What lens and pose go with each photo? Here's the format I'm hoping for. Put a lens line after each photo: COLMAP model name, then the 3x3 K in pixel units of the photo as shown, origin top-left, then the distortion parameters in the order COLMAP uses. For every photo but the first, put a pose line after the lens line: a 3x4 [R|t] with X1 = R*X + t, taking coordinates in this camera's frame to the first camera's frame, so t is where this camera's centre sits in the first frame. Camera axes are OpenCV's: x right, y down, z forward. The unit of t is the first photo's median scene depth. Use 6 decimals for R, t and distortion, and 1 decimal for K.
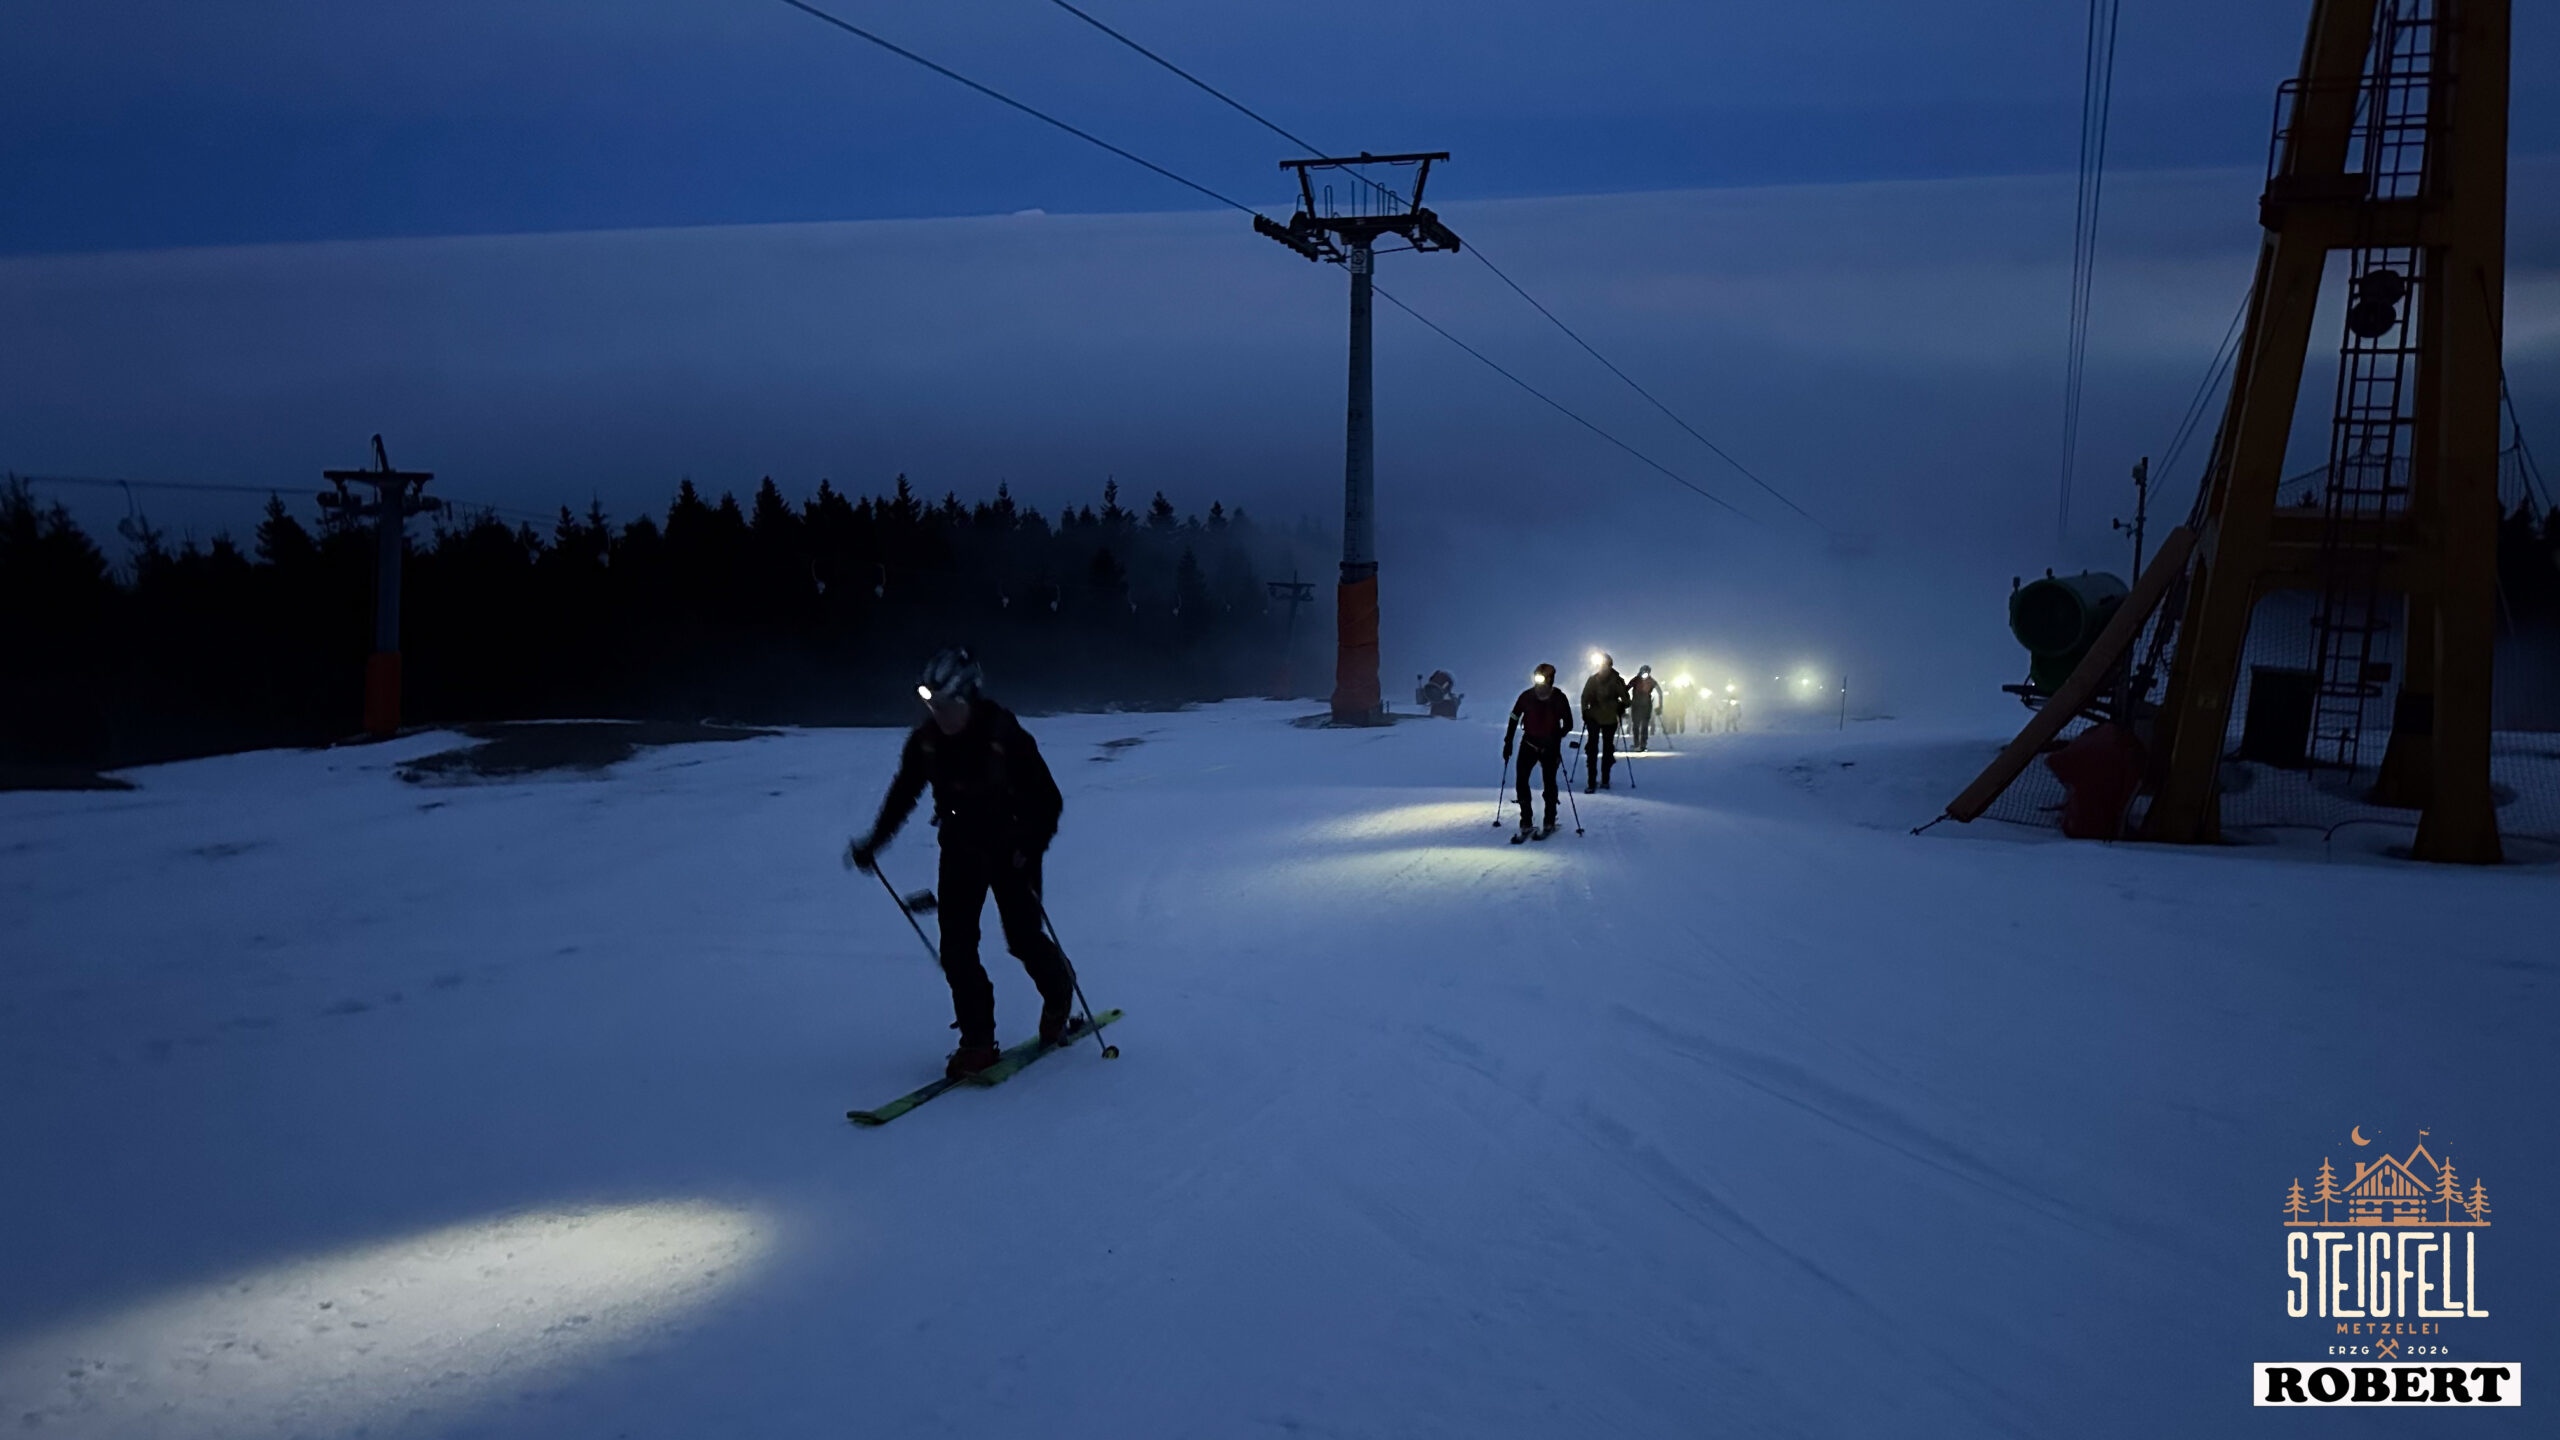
lens RADIAL K [[1818.4, 0, 1270.5], [0, 1818.4, 731.4], [0, 0, 1]] dist [0.088477, -0.102380]
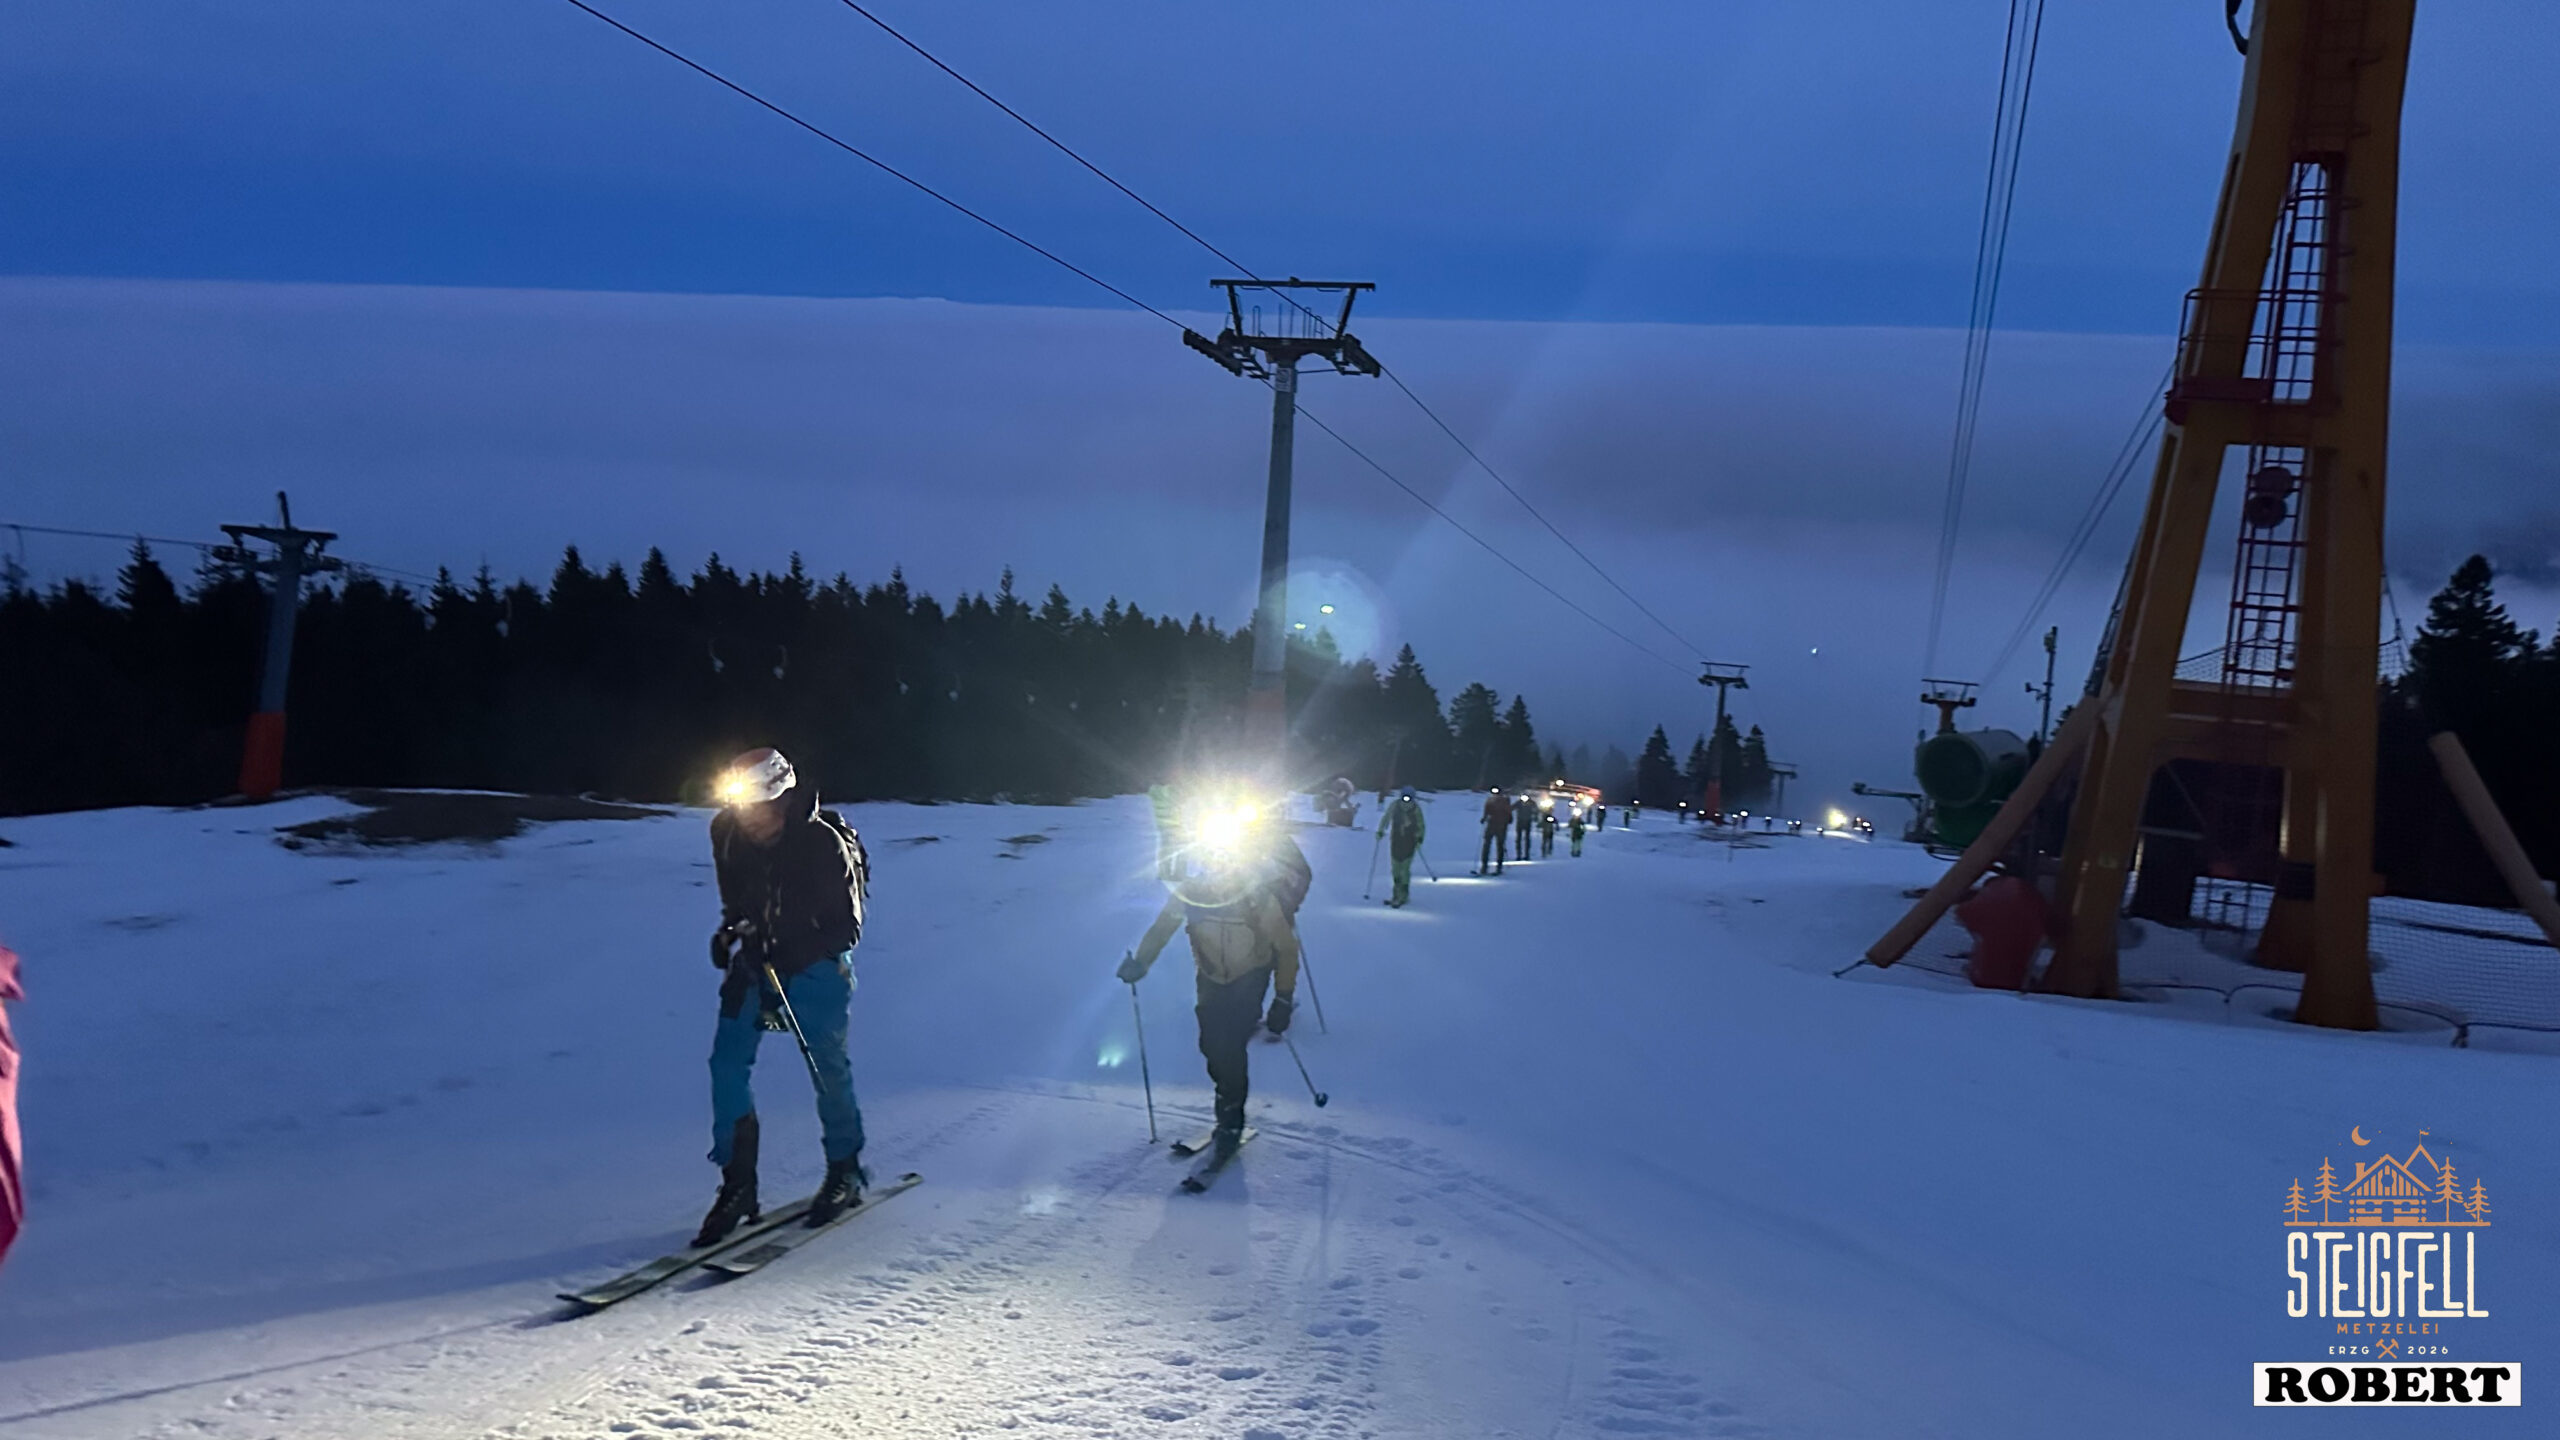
lens RADIAL K [[1818.4, 0, 1272.8], [0, 1818.4, 702.1], [0, 0, 1]] dist [0.088477, -0.102380]
pose [[0.996425, 0.052511, 0.066188, -0.018116], [-0.047767, 0.996309, -0.071321, -0.004175], [-0.069688, 0.067904, 0.995255, -0.006466]]
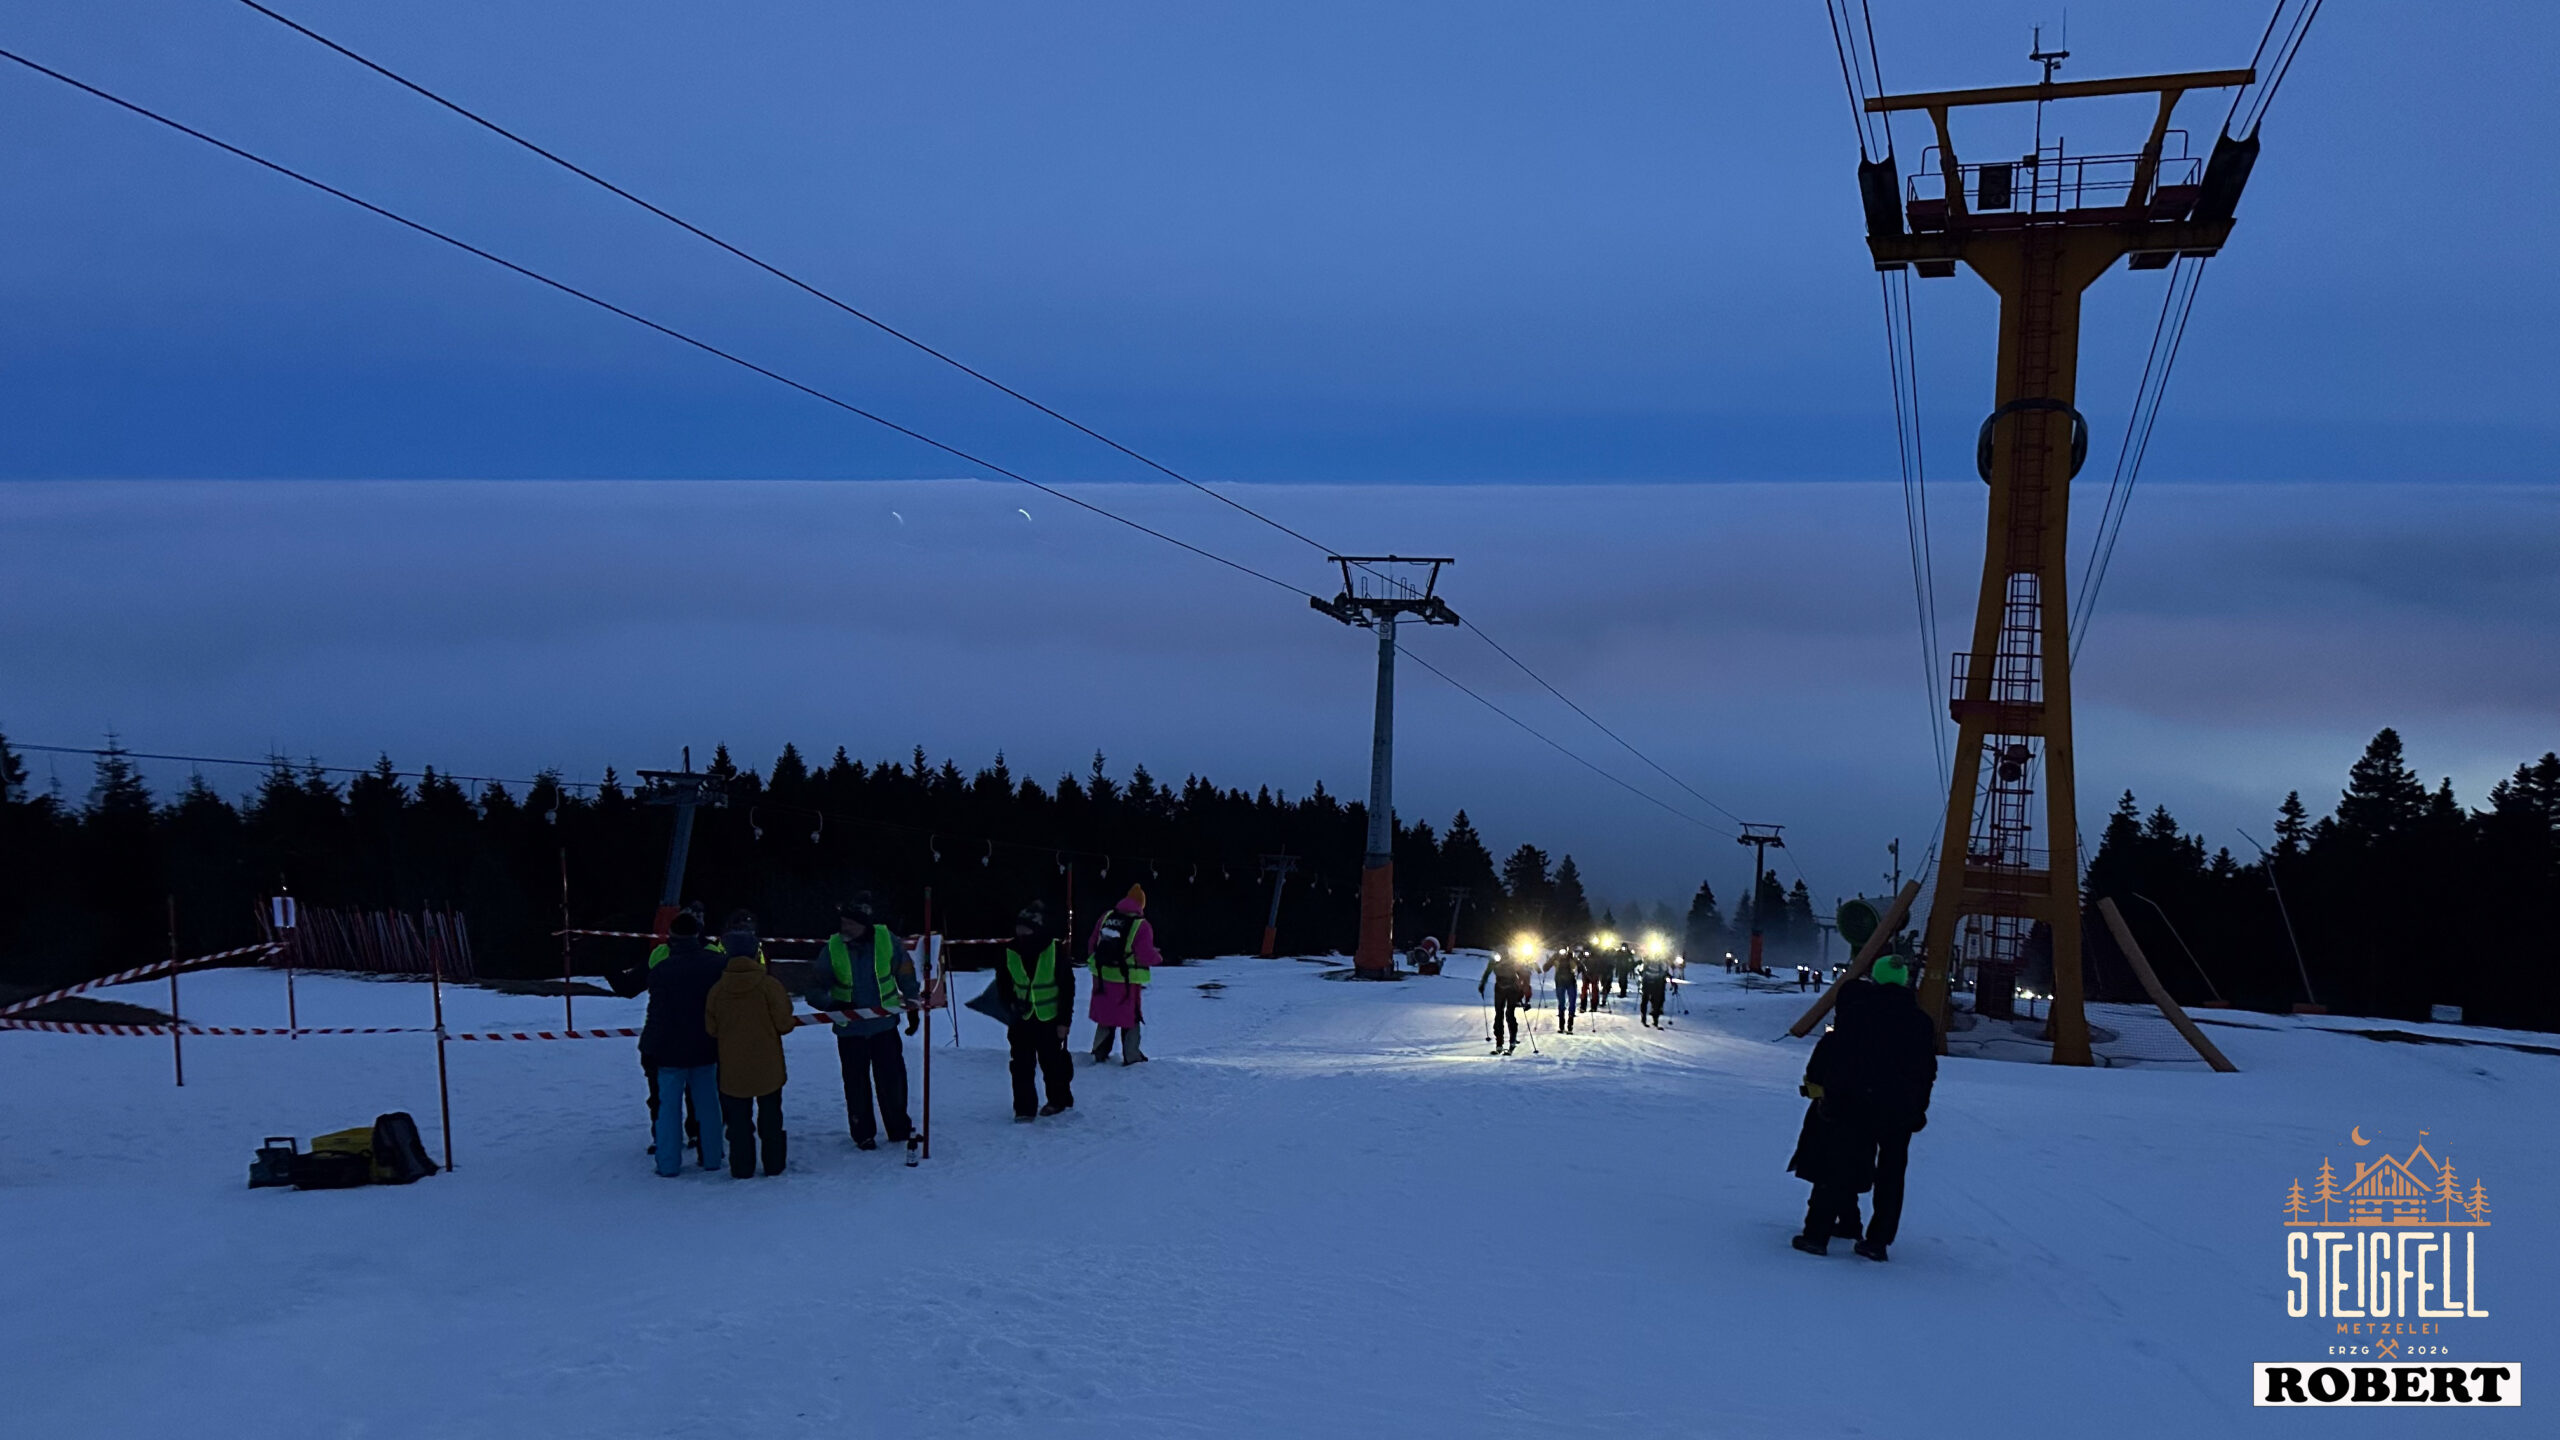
lens RADIAL K [[1818.4, 0, 1250.9], [0, 1818.4, 713.6], [0, 0, 1]] dist [0.088477, -0.102380]
pose [[0.999069, 0.033555, 0.027097, -0.097978], [-0.029076, 0.988034, -0.151472, 0.010404], [-0.031855, 0.150543, 0.988090, -0.360403]]
